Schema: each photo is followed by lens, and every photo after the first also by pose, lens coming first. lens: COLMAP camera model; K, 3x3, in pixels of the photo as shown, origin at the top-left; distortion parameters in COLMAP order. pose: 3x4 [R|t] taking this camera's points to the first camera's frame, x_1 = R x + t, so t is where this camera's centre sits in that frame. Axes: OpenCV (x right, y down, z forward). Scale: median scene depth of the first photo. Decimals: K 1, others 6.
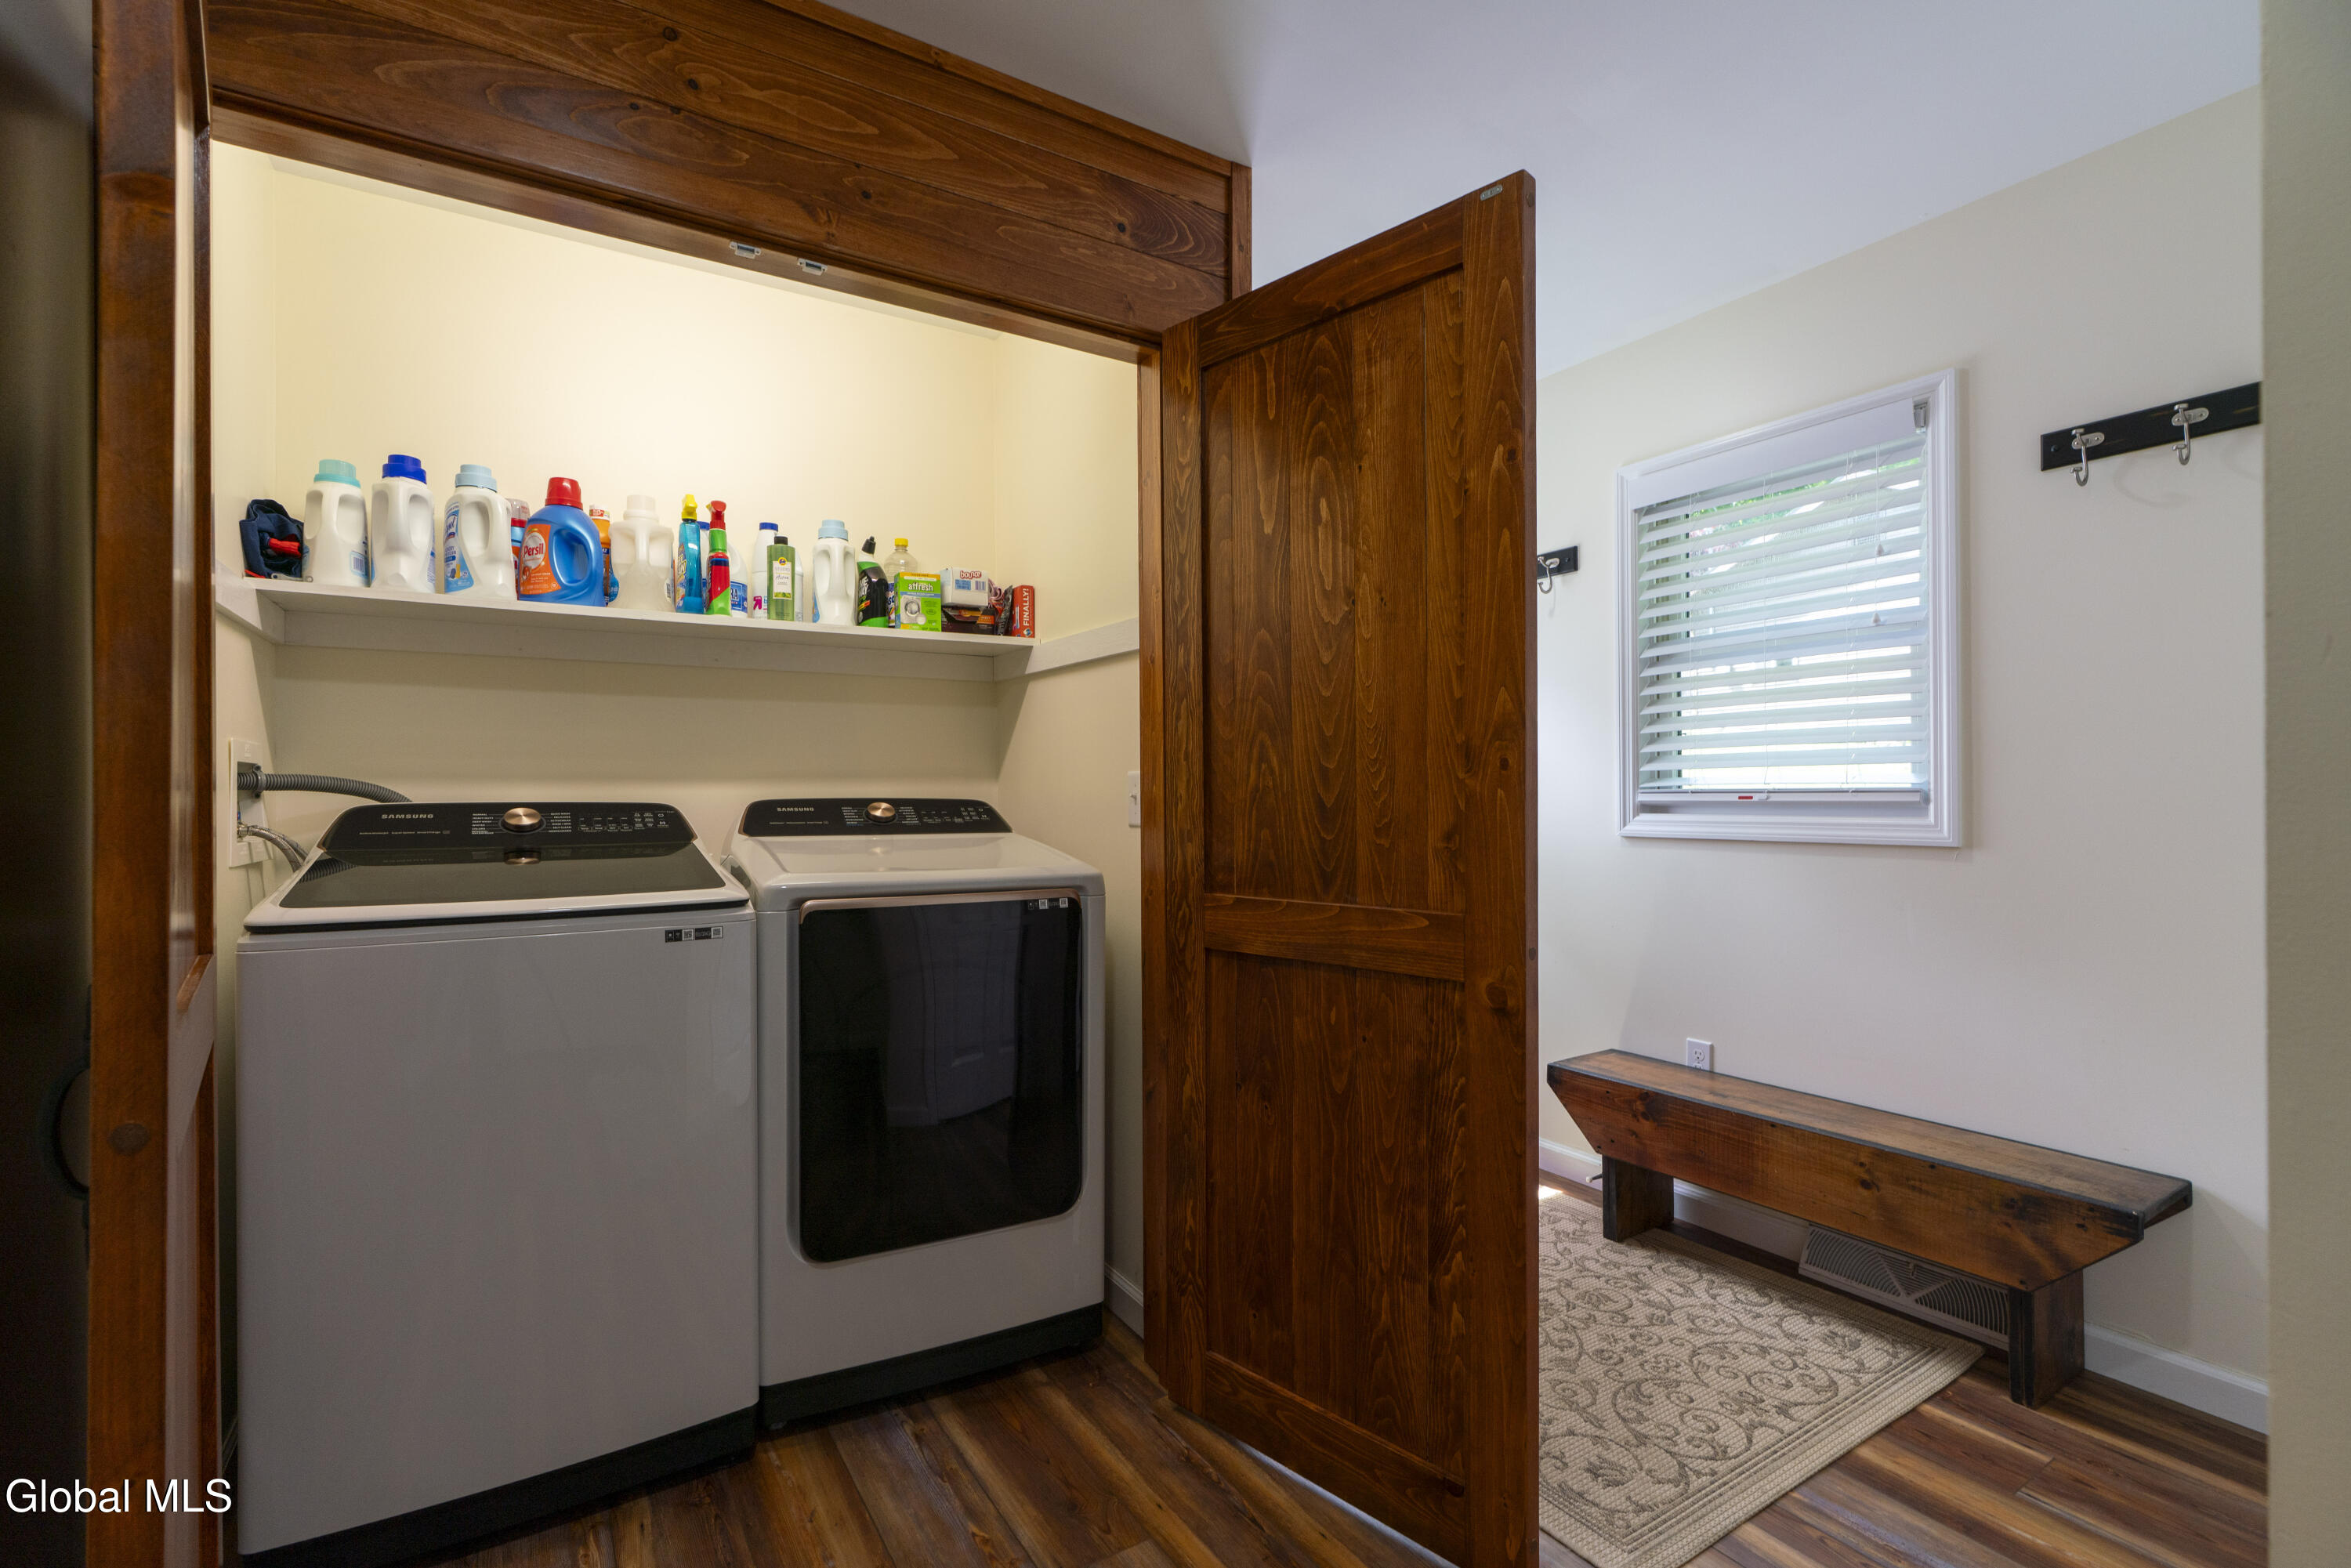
lens RADIAL K [[1069.8, 0, 1161.0], [0, 1069.8, 789.6], [0, 0, 1]] dist [-0.005080, 0.004907]
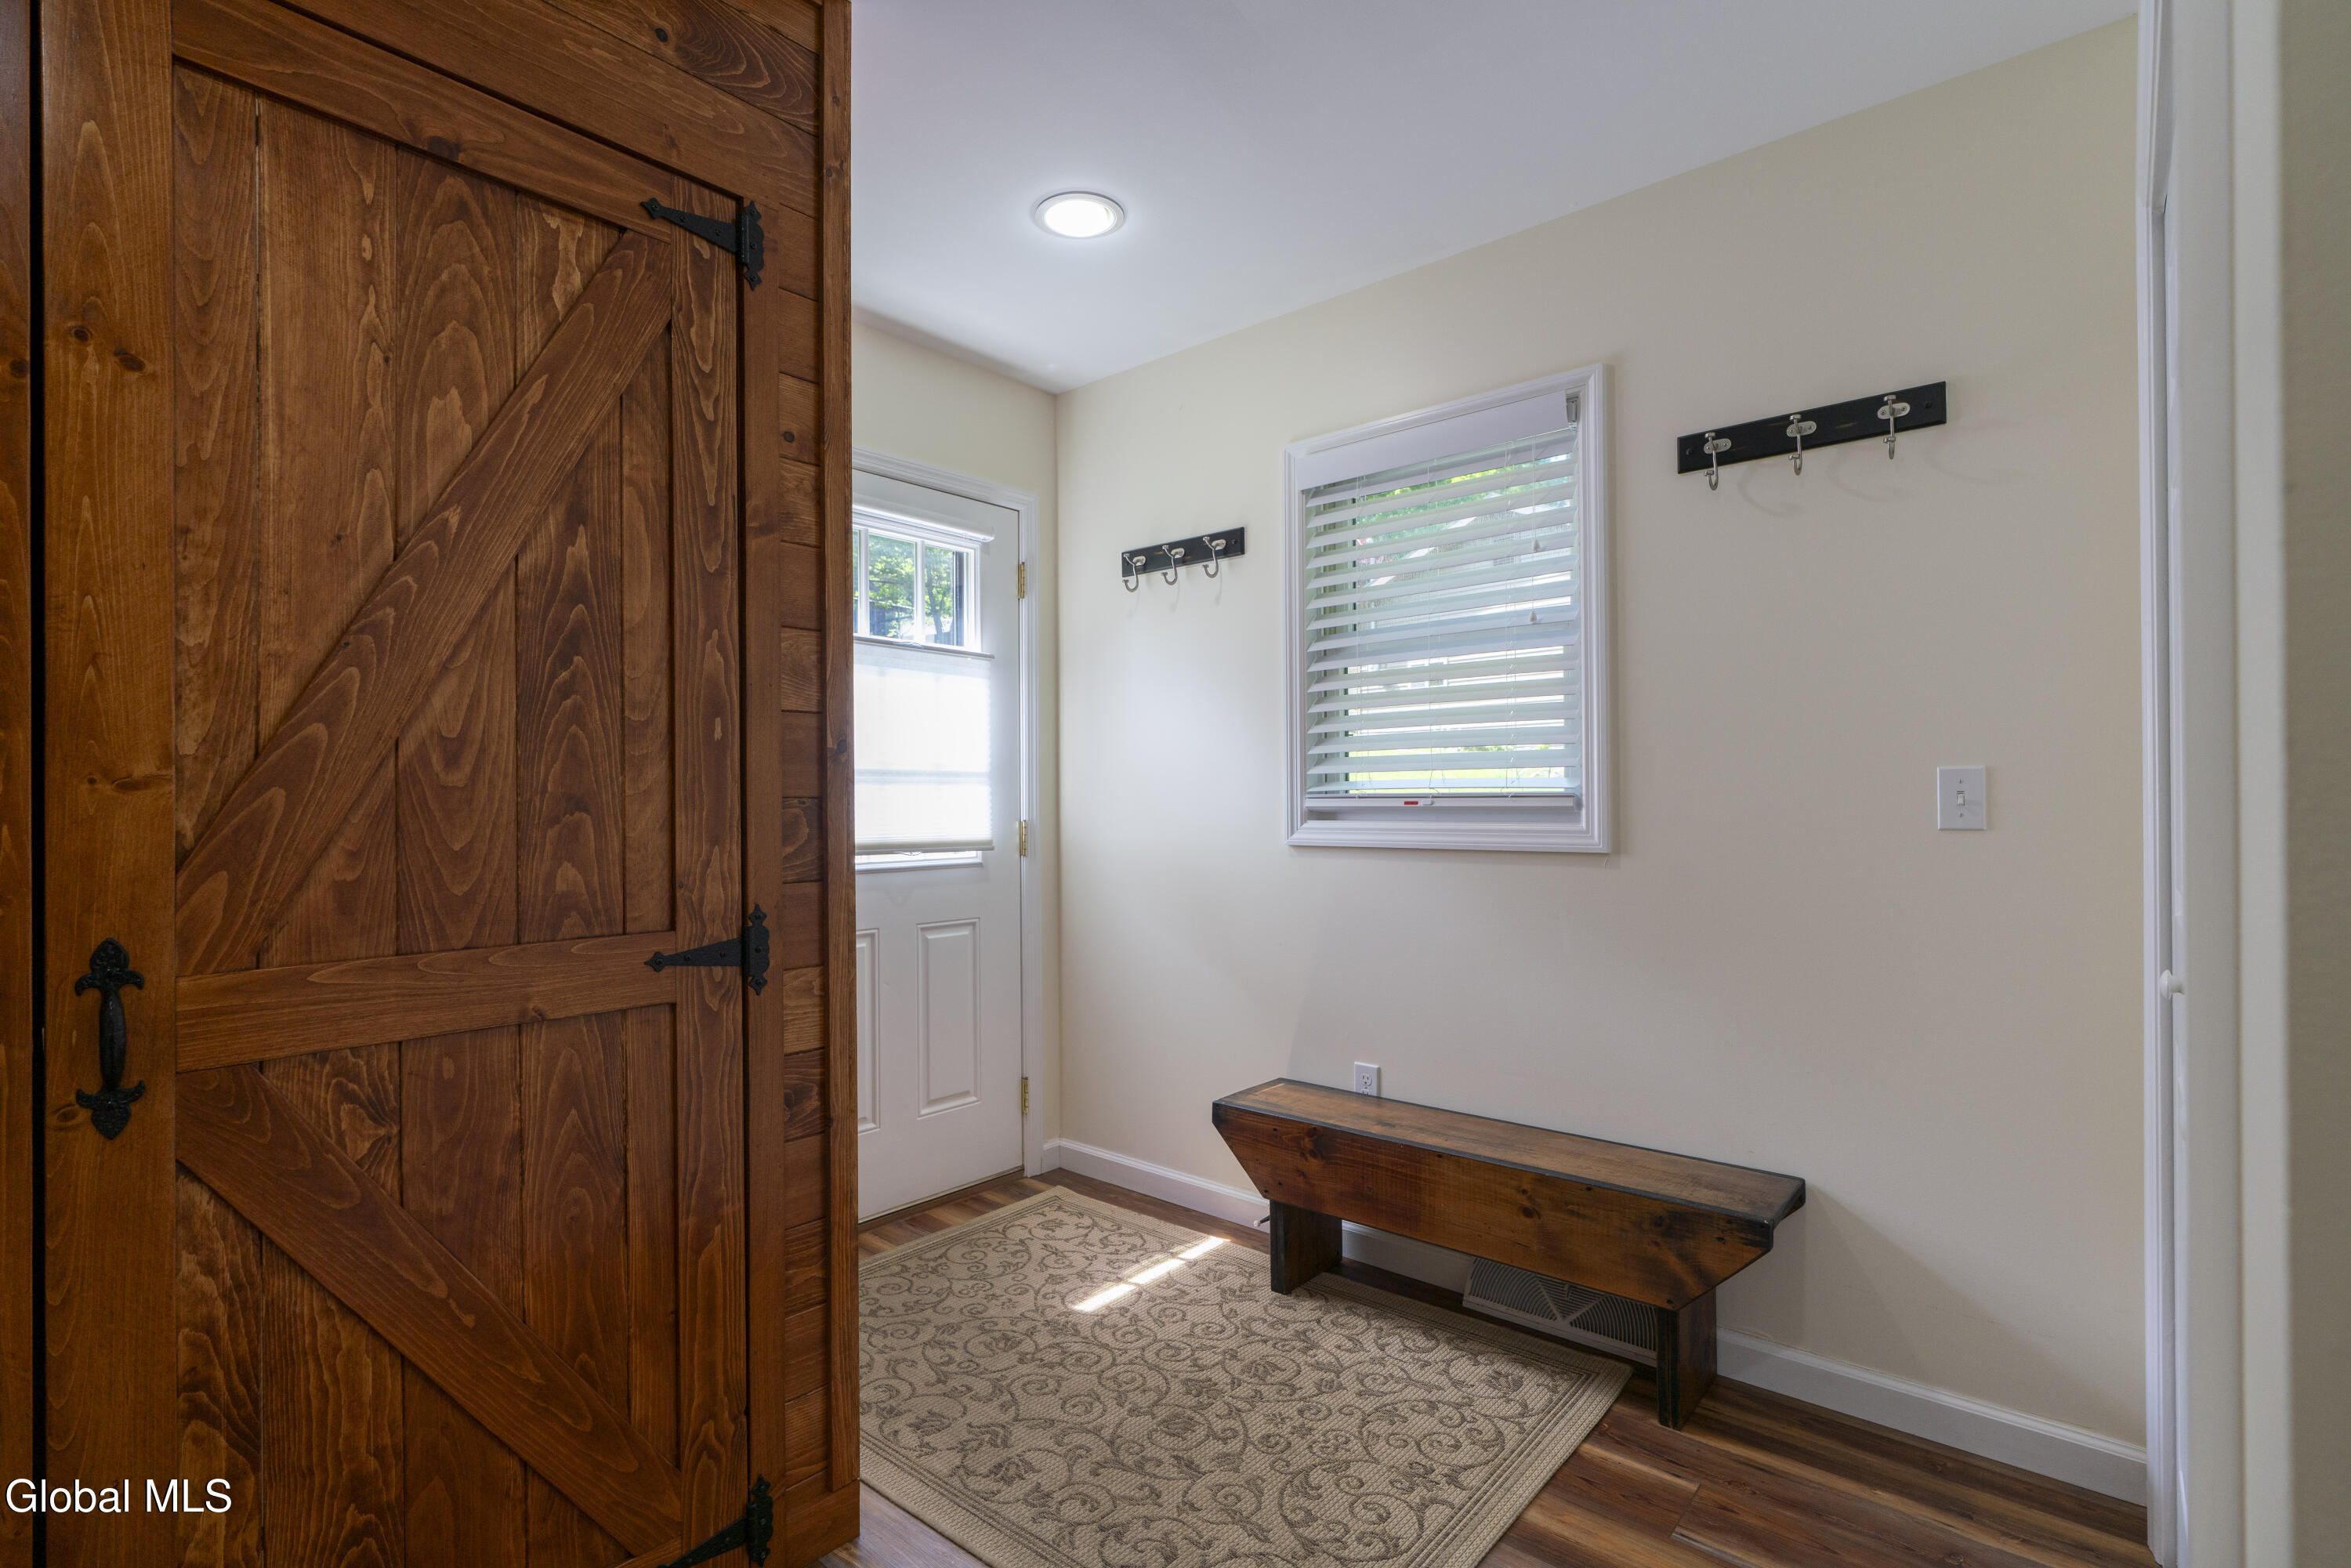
lens RADIAL K [[1118.5, 0, 1175.5], [0, 1118.5, 784.0], [0, 0, 1]] dist [0.000257, -0.000066]
pose [[0.954727, 0.002546, 0.297472, 0.066246], [0.000188, 0.999958, -0.009163, -0.000154], [-0.297483, 0.008804, 0.954686, 0.143165]]
